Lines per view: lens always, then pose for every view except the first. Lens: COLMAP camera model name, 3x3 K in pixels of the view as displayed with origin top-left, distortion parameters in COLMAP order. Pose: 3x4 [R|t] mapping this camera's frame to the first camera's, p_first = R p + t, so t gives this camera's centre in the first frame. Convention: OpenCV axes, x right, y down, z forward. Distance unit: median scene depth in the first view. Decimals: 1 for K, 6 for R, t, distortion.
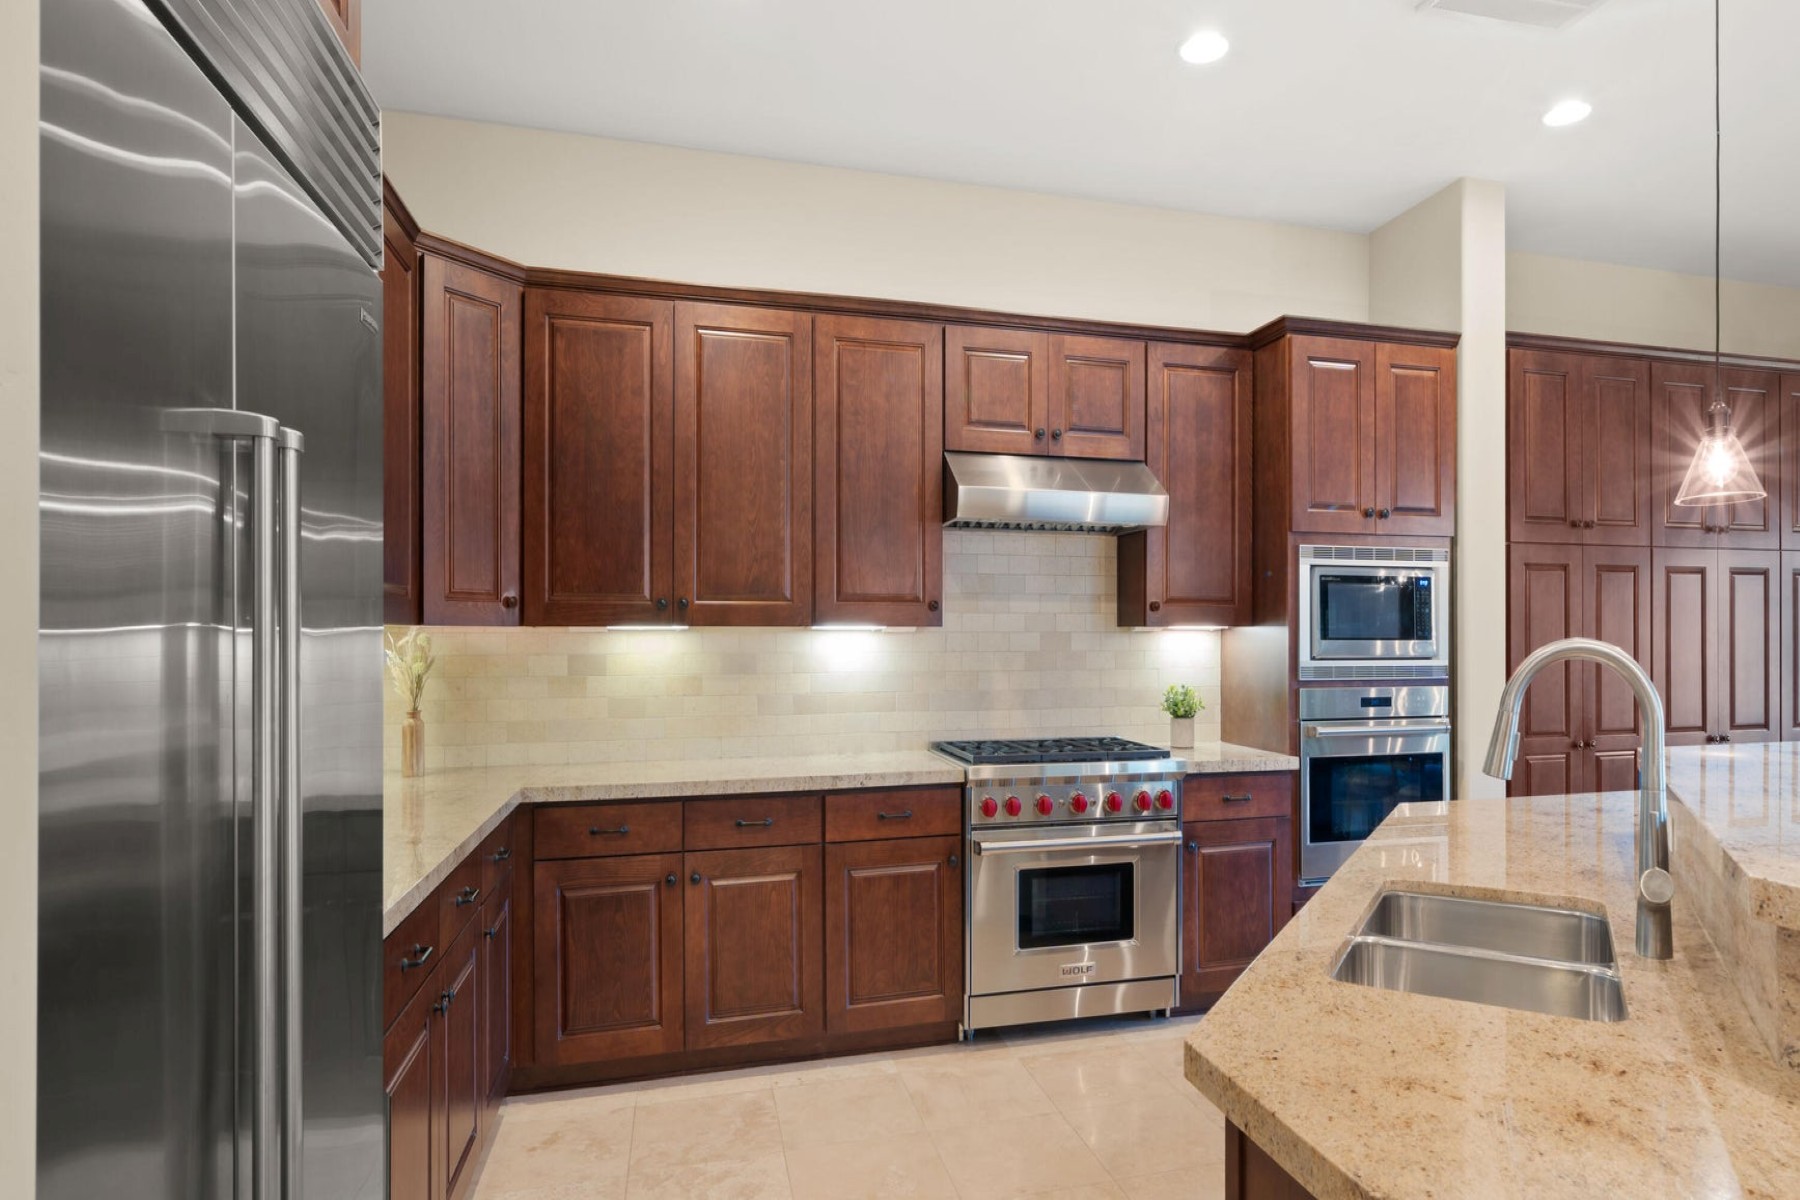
lens RADIAL K [[977.7, 0, 902.3], [0, 977.7, 637.7], [0, 0, 1]] dist [-0.001110, -0.000185]
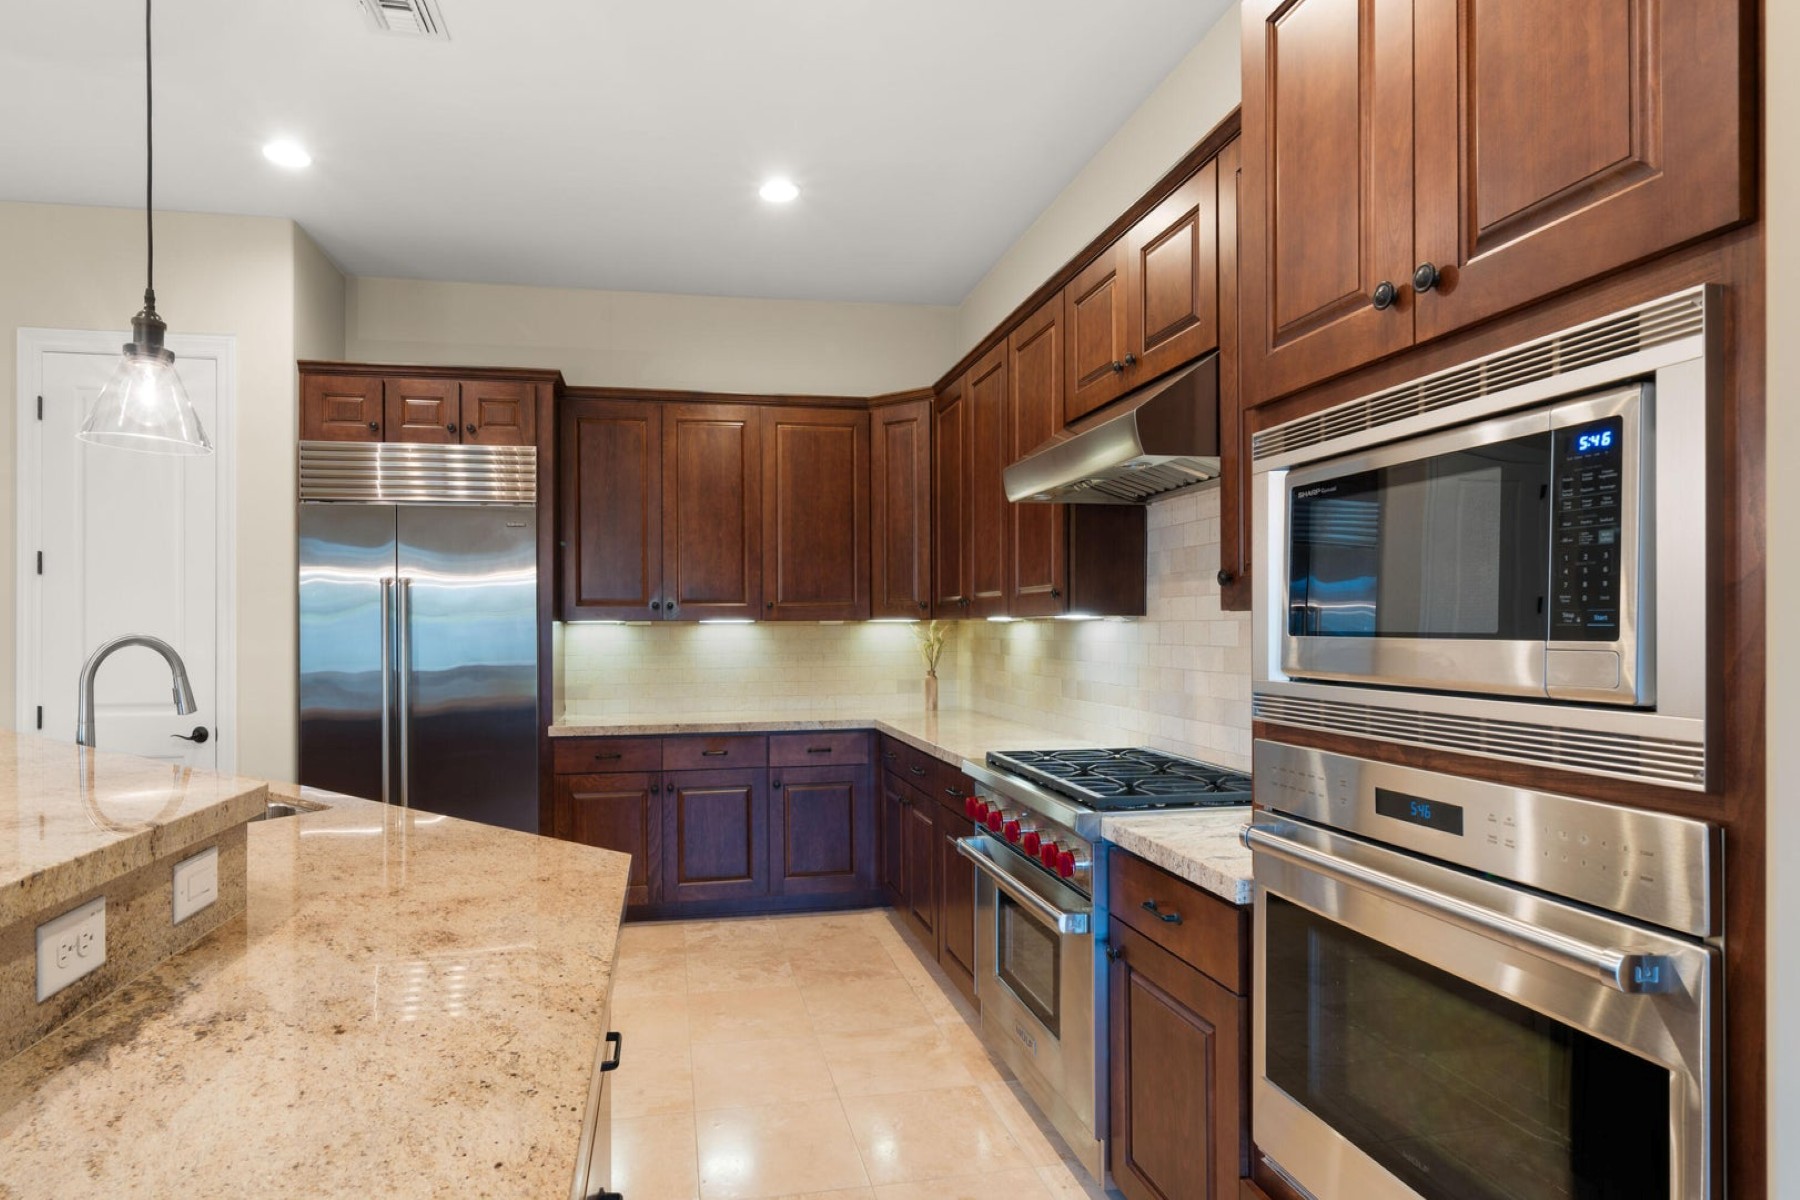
lens RADIAL K [[775.4, 0, 901.9], [0, 775.4, 625.2], [0, 0, 1]] dist [-0.000336, -0.000053]
pose [[0.071552, -0.000066, -0.997437, 0.749017], [0.001289, 0.999999, 0.000026, -0.002308], [0.997436, -0.001288, 0.071552, 0.783685]]
